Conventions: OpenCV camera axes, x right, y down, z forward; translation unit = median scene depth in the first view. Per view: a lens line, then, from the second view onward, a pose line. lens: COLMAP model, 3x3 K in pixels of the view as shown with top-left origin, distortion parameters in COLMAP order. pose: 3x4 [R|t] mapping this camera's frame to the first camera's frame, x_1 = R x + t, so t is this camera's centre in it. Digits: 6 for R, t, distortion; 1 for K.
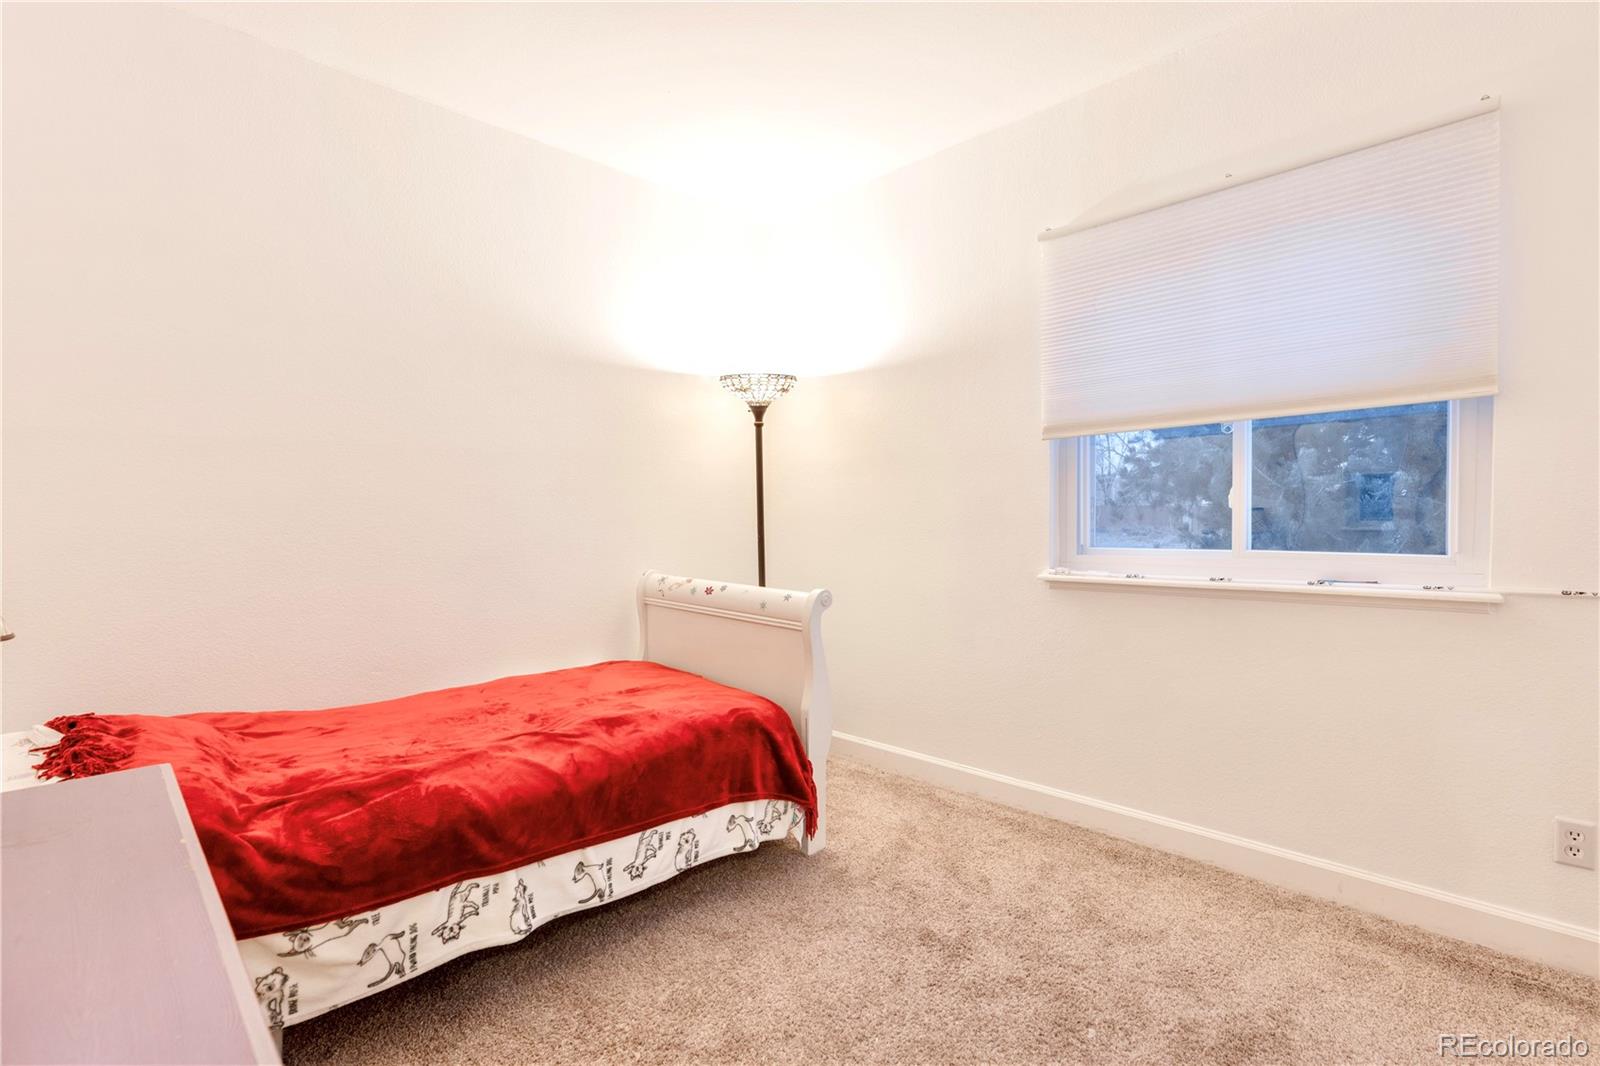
lens RADIAL K [[741.4, 0, 775.0], [0, 741.4, 521.8], [0, 0, 1]] dist [-0.007760, 0.002758]
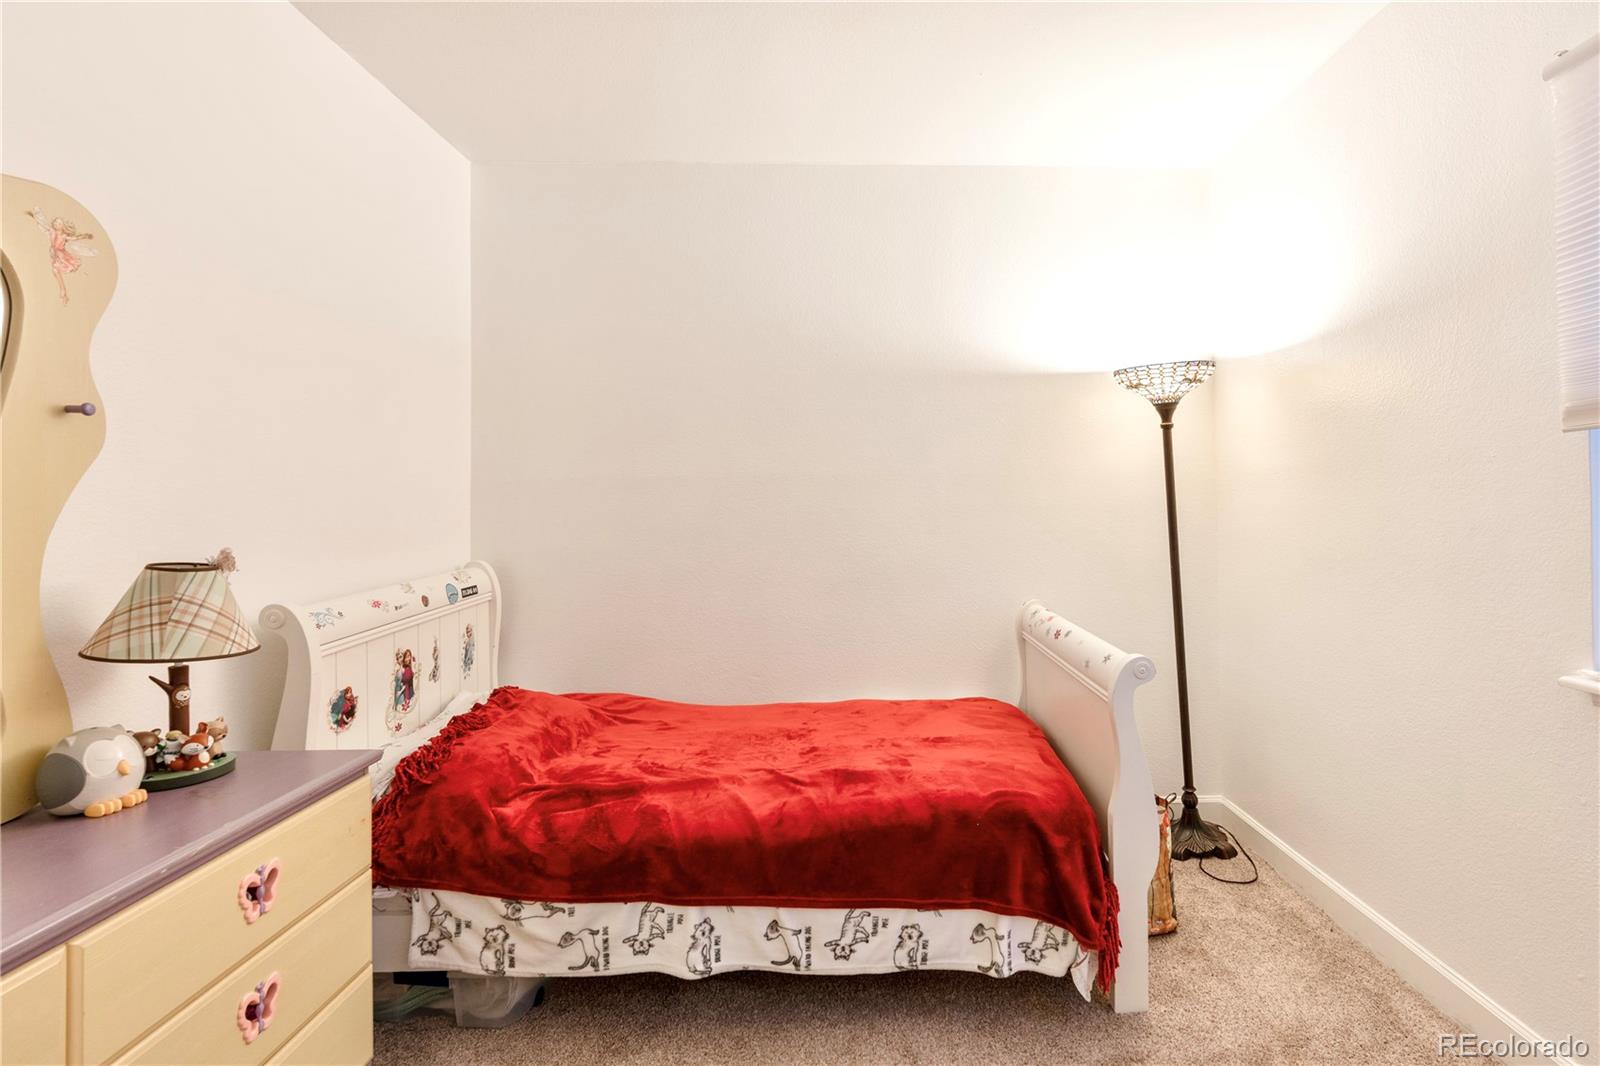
lens RADIAL K [[741.4, 0, 854.9], [0, 741.4, 490.1], [0, 0, 1]] dist [-0.007760, 0.002758]
pose [[0.751284, -0.017647, -0.659743, 0.426383], [-0.002804, 0.999548, -0.029930, -0.064368], [0.659973, 0.024336, 0.750895, 0.312484]]
